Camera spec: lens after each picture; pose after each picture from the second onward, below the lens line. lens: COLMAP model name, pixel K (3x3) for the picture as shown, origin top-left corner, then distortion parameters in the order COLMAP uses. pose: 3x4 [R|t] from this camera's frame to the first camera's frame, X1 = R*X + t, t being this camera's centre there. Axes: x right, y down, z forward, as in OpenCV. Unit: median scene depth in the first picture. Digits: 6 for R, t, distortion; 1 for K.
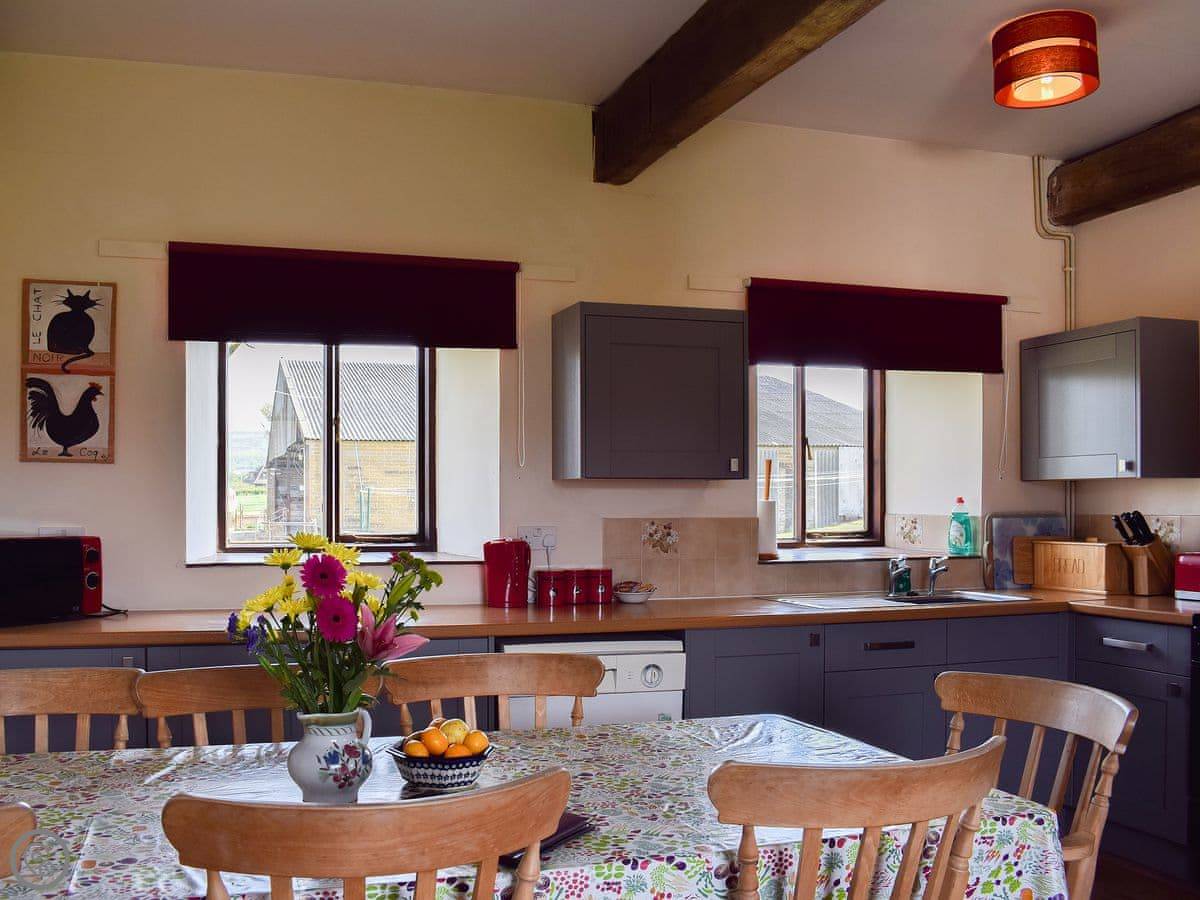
lens RADIAL K [[1109.0, 0, 579.5], [0, 1109.0, 513.7], [0, 0, 1]] dist [-0.089900, 0.001825]
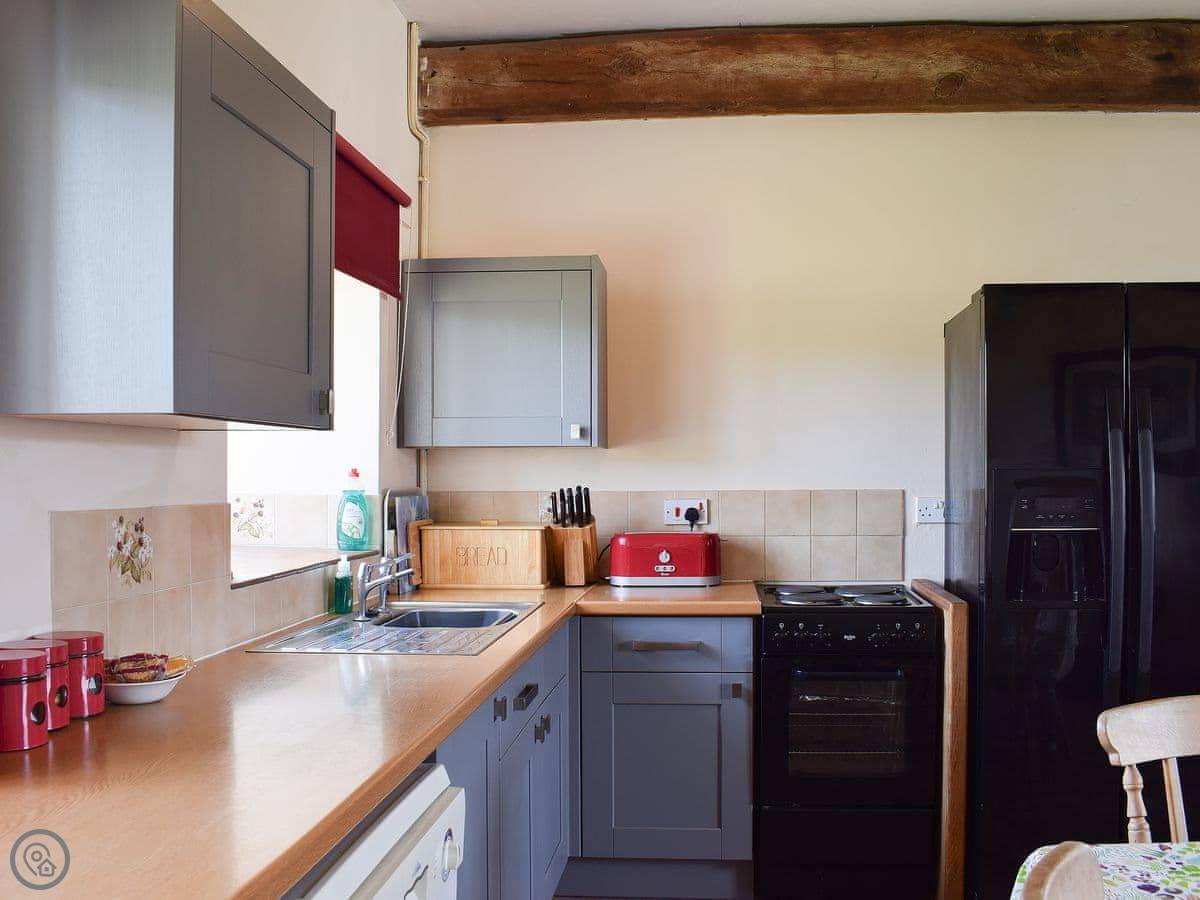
lens RADIAL K [[1109.0, 0, 579.5], [0, 1109.0, 513.7], [0, 0, 1]] dist [-0.089900, 0.001825]
pose [[0.370829, -0.028279, 0.928270, -0.272002], [0.006409, 0.999590, 0.027891, -0.005069], [-0.928679, -0.004393, 0.370859, 0.645574]]
